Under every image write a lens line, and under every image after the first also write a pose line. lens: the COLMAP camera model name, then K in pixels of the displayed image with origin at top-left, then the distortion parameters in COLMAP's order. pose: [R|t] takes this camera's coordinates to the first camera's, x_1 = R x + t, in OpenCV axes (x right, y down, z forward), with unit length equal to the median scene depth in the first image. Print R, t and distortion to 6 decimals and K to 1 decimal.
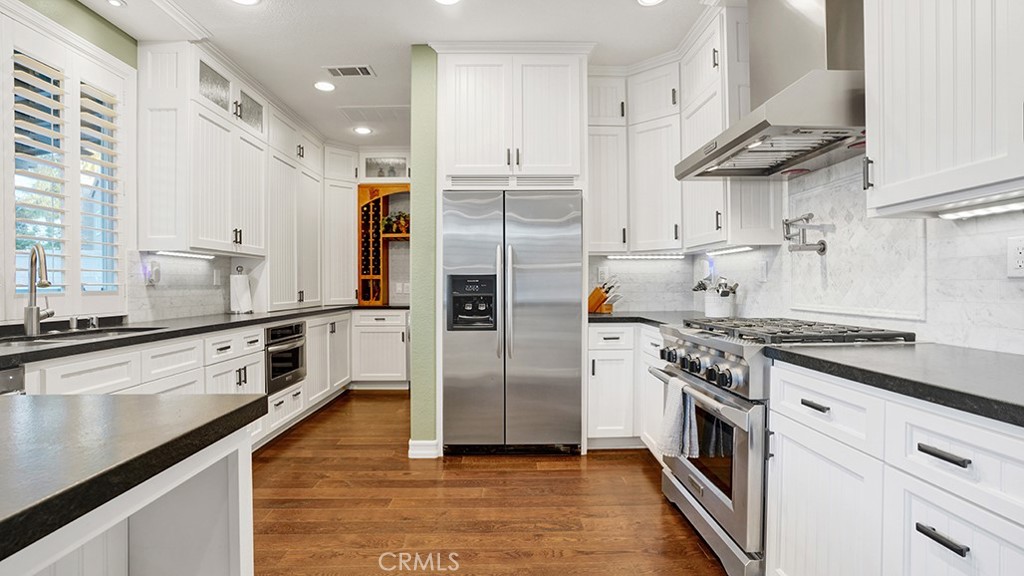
lens RADIAL K [[484.3, 0, 509.9], [0, 484.3, 285.1], [0, 0, 1]] dist [-0.040565, 0.006904]
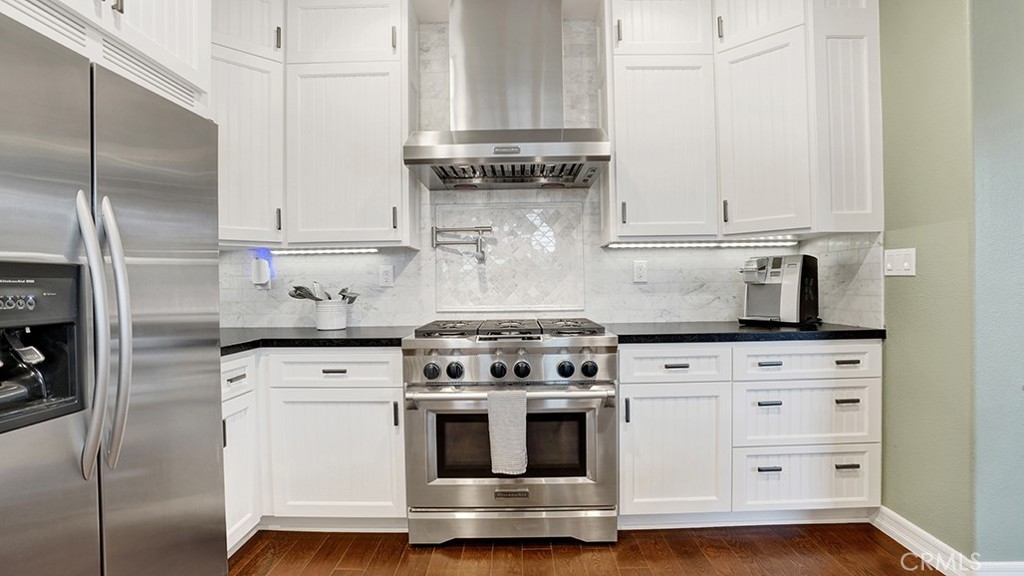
lens RADIAL K [[484.3, 0, 502.9], [0, 484.3, 287.5], [0, 0, 1]] dist [-0.040565, 0.006904]
pose [[0.036915, 0.002487, 0.999315, -0.546327], [0.014306, 0.999893, -0.003017, 0.001889], [-0.999216, 0.014408, 0.036875, 0.914247]]
